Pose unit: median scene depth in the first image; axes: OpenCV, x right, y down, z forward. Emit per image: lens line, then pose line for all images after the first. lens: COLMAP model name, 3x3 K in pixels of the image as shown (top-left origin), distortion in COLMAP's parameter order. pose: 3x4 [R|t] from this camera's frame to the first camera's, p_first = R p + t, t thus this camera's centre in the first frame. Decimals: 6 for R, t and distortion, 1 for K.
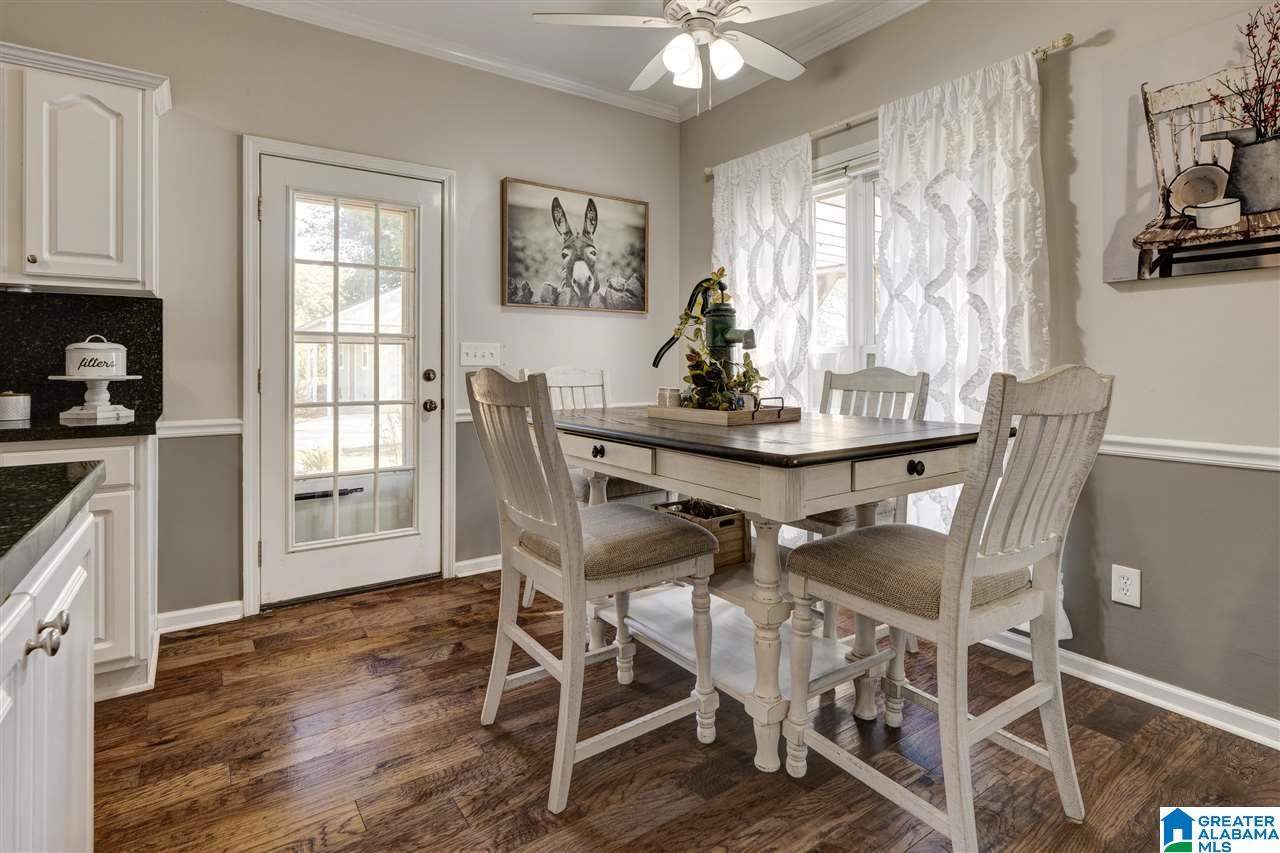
lens RADIAL K [[623.7, 0, 637.0], [0, 623.7, 361.5], [0, 0, 1]] dist [-0.016402, 0.001102]
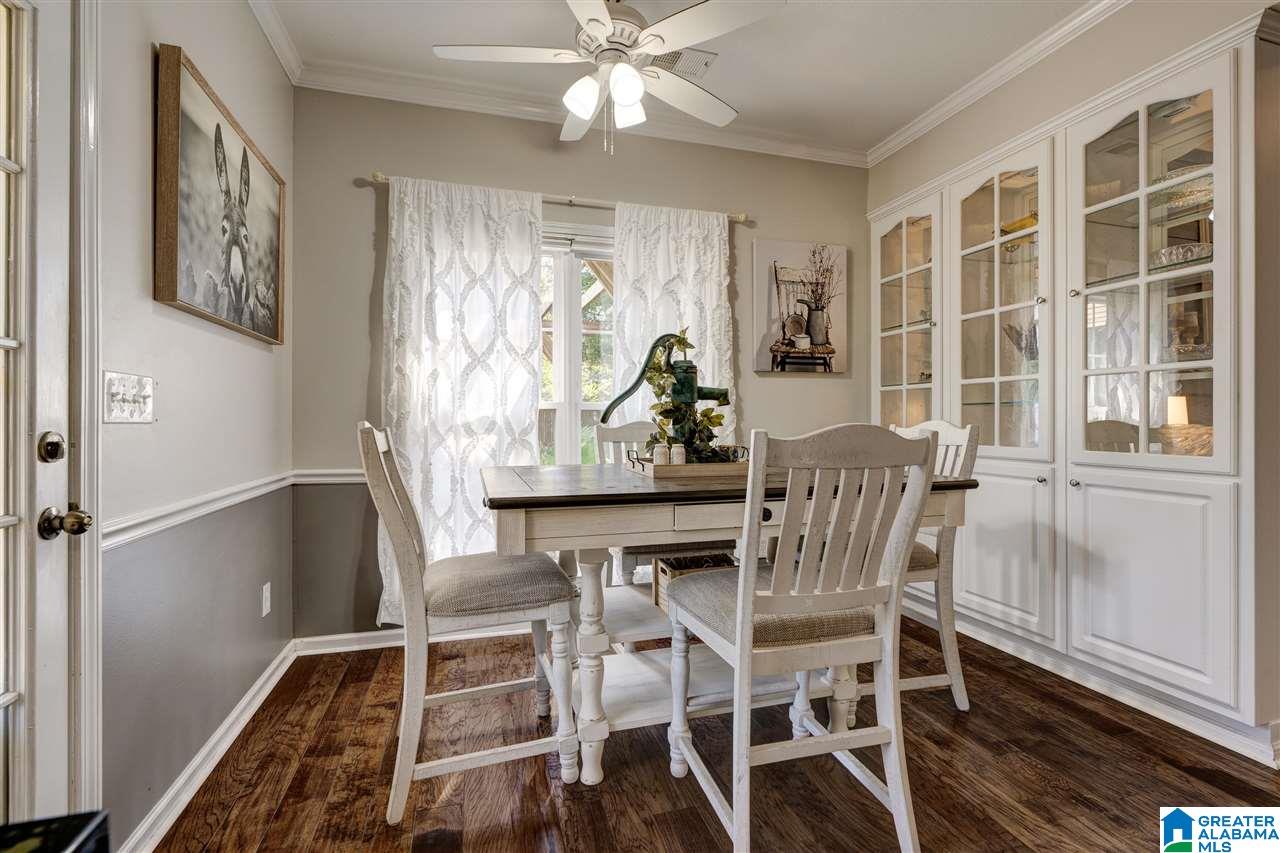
lens RADIAL K [[584.2, 0, 648.5], [0, 584.2, 423.2], [0, 0, 1]] dist [-0.008100, 0.000842]
pose [[0.311679, -0.006663, 0.950164, -0.602470], [-0.001546, 0.999971, 0.007520, 0.003324], [-0.950186, -0.003813, 0.311660, 0.550682]]
